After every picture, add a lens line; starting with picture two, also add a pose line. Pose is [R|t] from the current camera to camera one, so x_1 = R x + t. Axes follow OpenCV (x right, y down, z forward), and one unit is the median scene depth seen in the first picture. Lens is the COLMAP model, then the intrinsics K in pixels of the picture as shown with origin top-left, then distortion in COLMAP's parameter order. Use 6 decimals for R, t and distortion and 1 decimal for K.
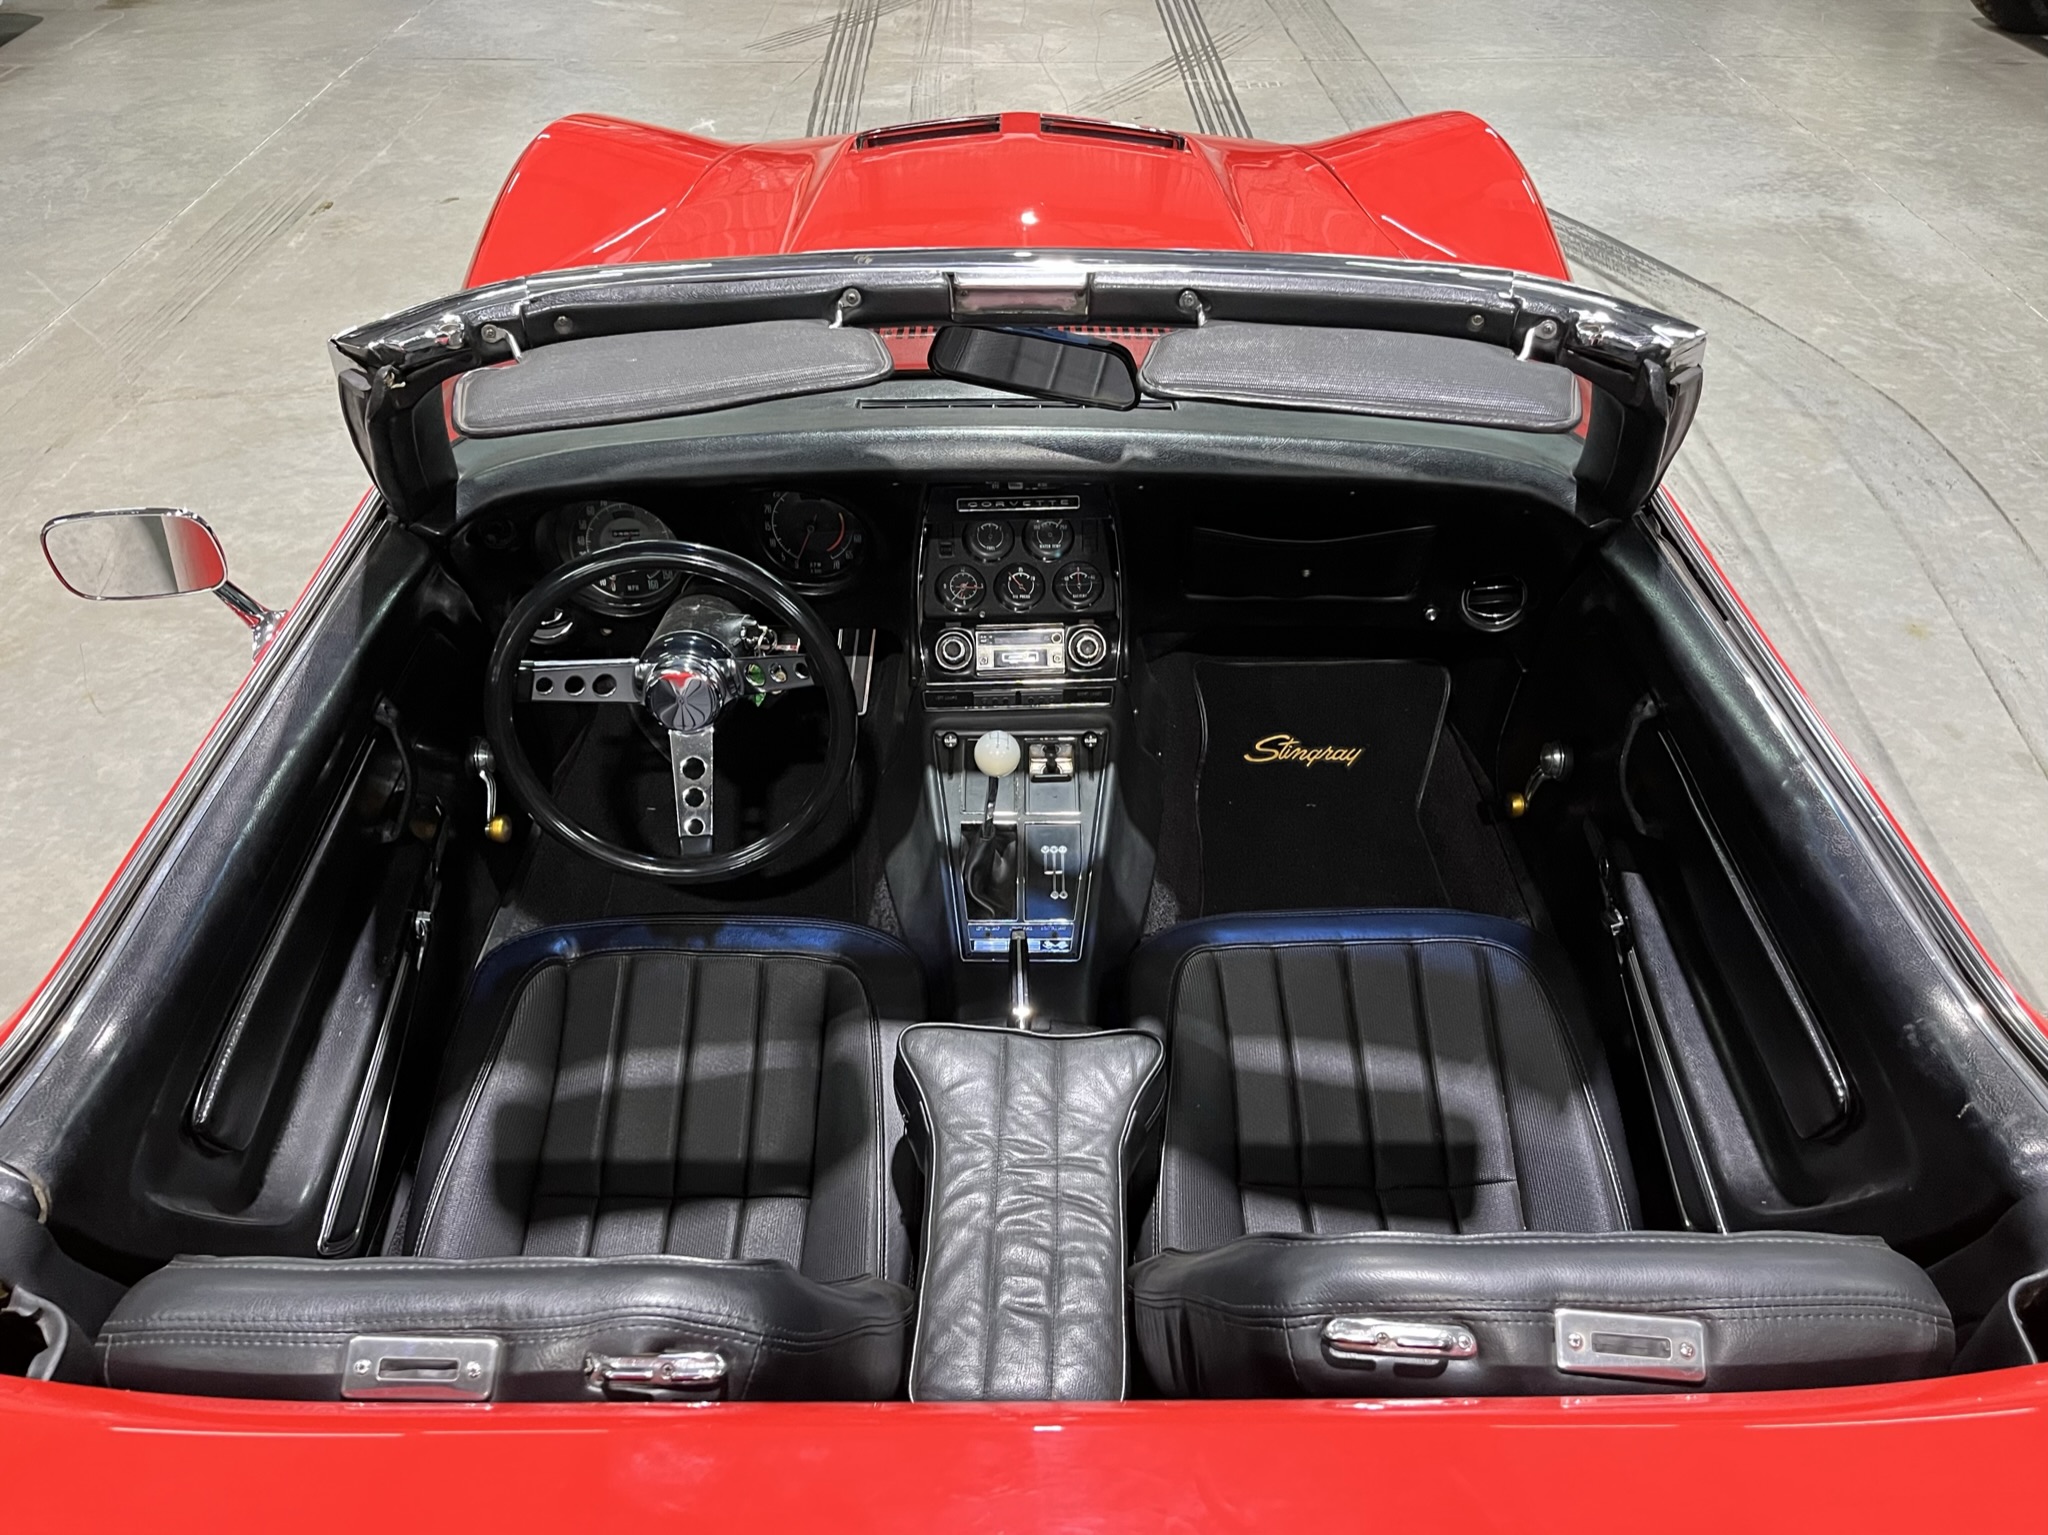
lens RADIAL K [[1563.6, 0, 1046.0], [0, 1563.6, 763.8], [0, 0, 1]] dist [0.051241, -0.065319]
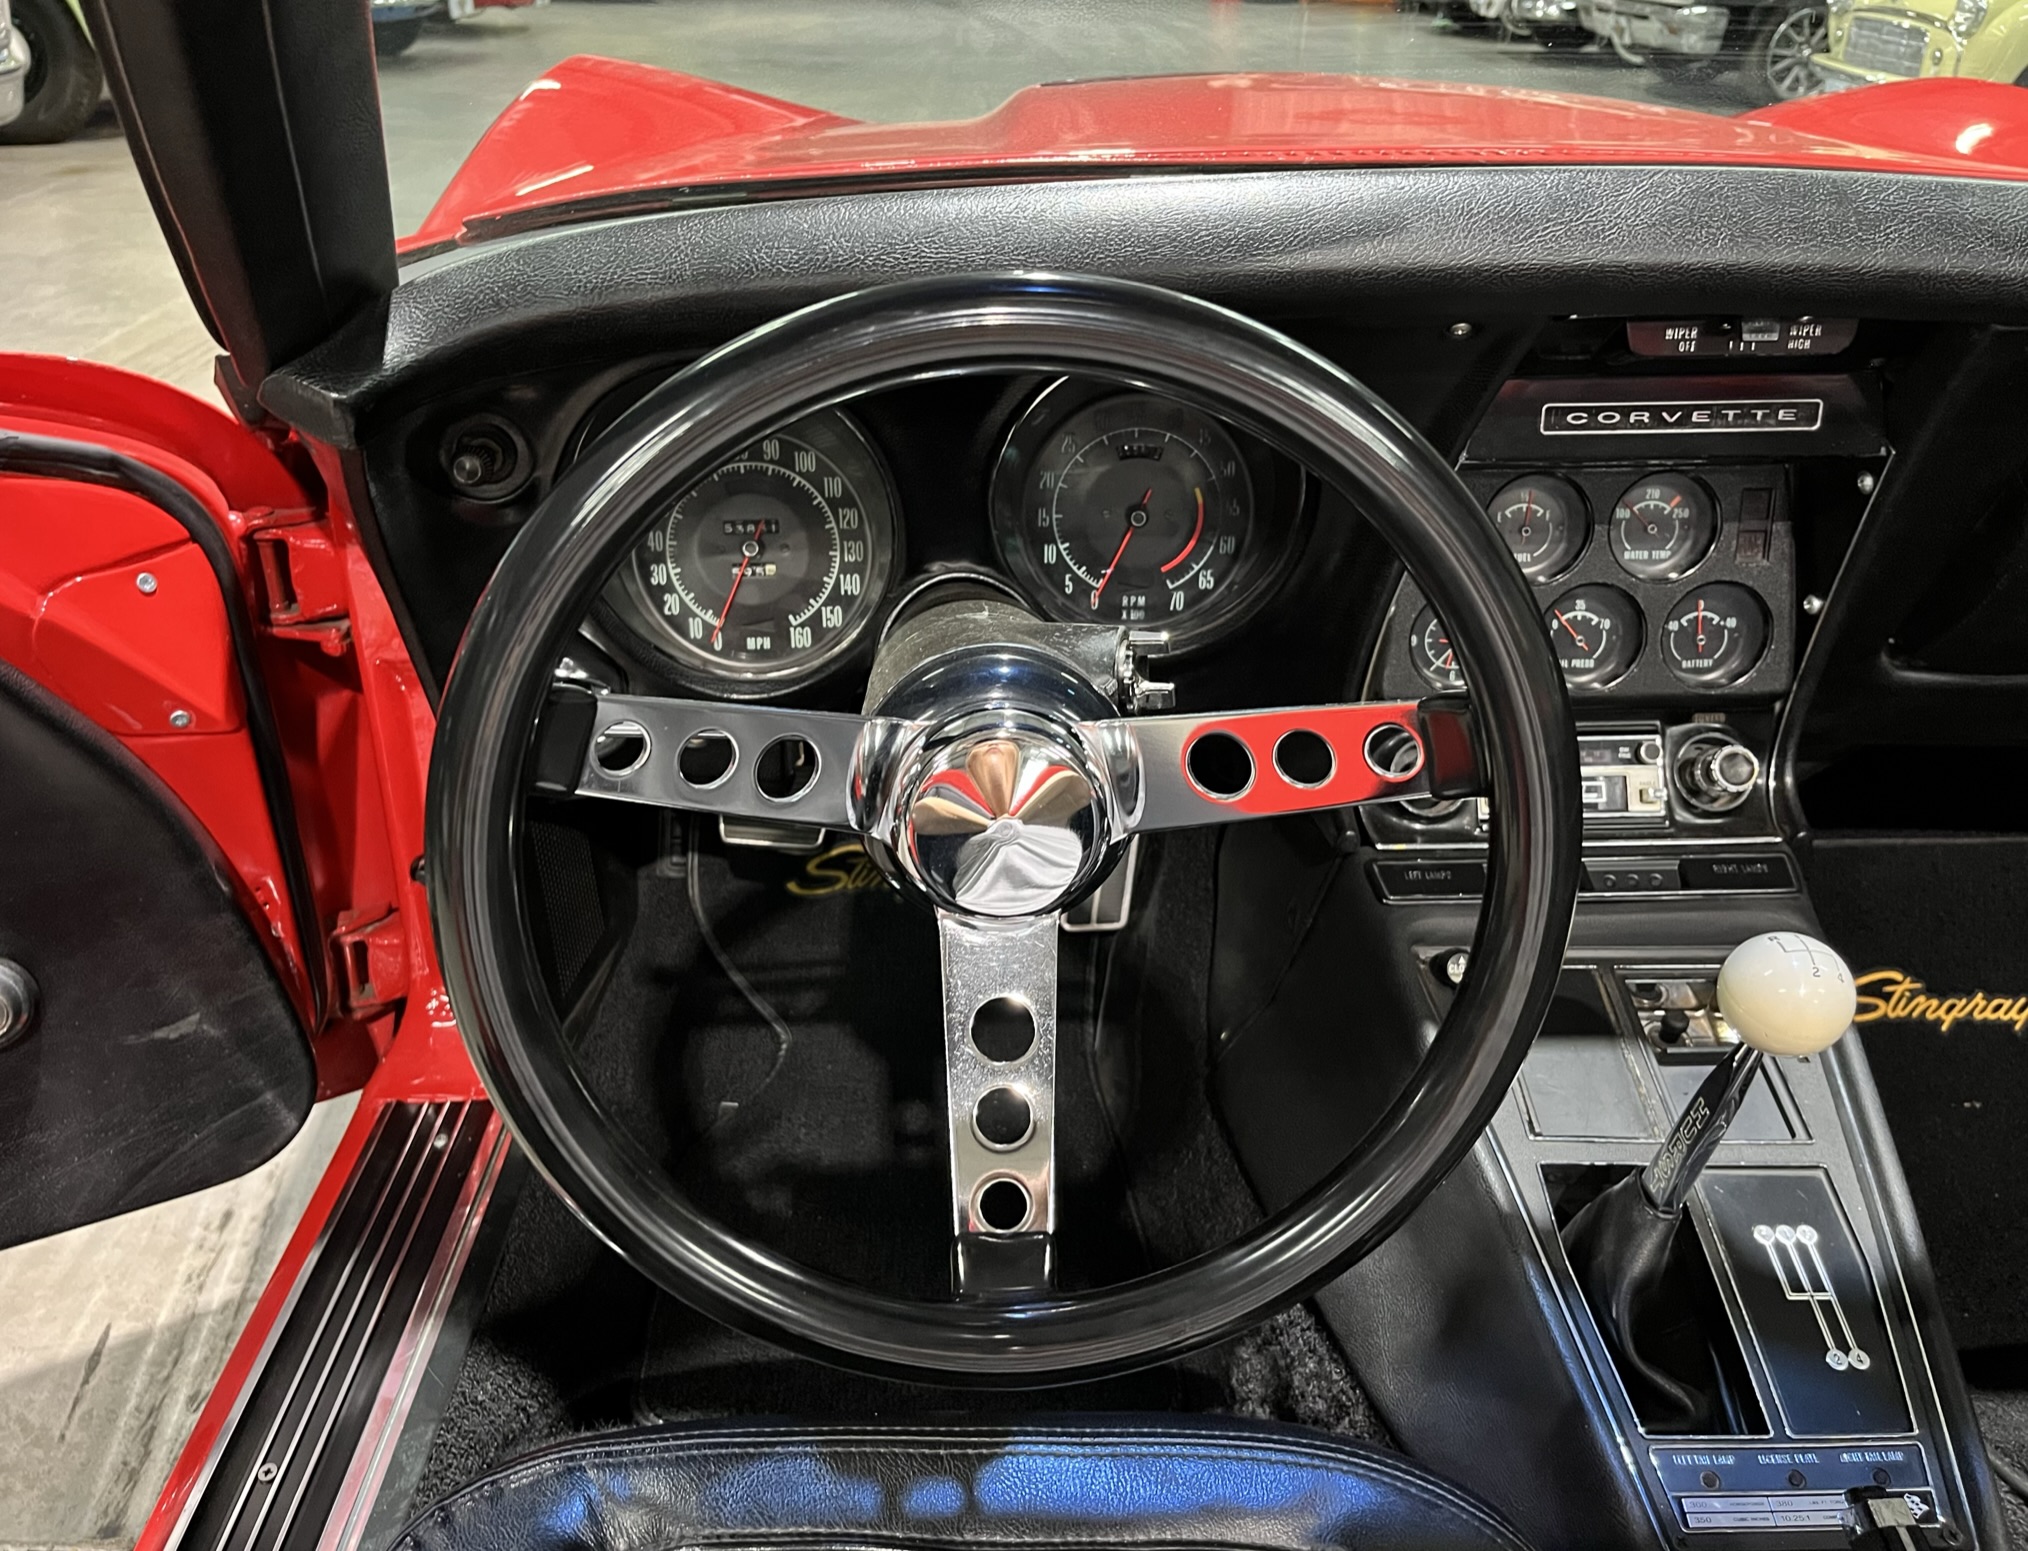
lens RADIAL K [[1580.0, 0, 1000.3], [0, 1580.0, 780.2], [0, 0, 1]] dist [0.060885, -0.082212]
pose [[0.999987, 0.005008, -0.000432, -0.189575], [-0.005016, 0.988593, -0.150527, 0.000872], [-0.000327, 0.150527, 0.988606, 0.532362]]
